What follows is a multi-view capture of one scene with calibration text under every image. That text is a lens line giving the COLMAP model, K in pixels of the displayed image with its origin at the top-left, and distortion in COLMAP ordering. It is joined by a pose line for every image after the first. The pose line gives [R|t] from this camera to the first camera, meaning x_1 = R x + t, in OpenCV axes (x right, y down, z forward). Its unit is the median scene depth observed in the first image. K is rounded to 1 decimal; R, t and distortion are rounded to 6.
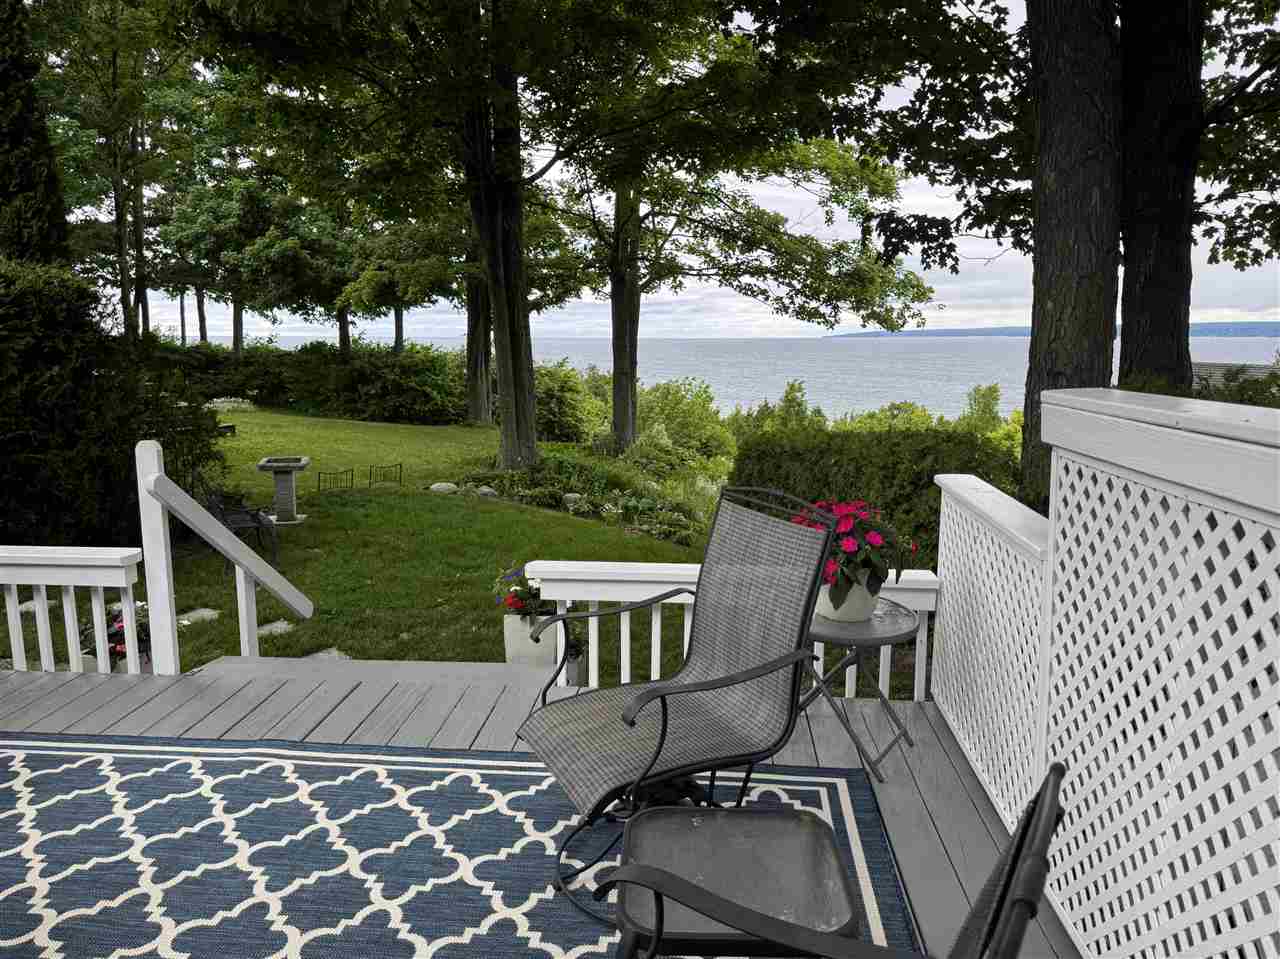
lens RADIAL K [[908.4, 0, 637.9], [0, 908.4, 474.2], [0, 0, 1]] dist [0.058335, -0.050981]
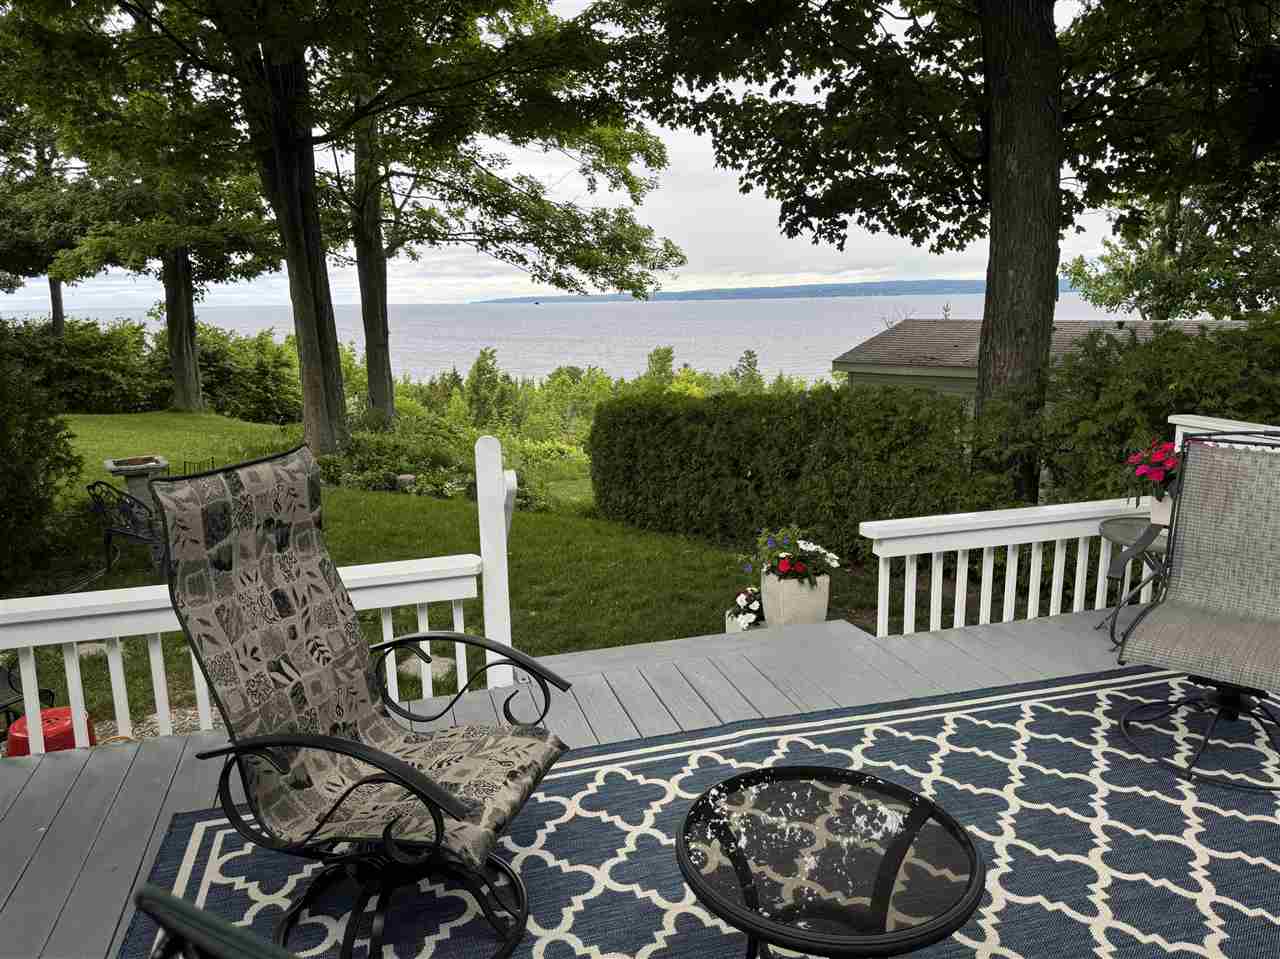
lens RADIAL K [[908.4, 0, 644.5], [0, 908.4, 484.1], [0, 0, 1]] dist [0.058335, -0.050981]
pose [[0.924733, -0.090361, 0.369735, -0.145280], [0.072939, 0.995478, 0.060863, -0.006452], [-0.373563, -0.029314, 0.927142, 0.021675]]
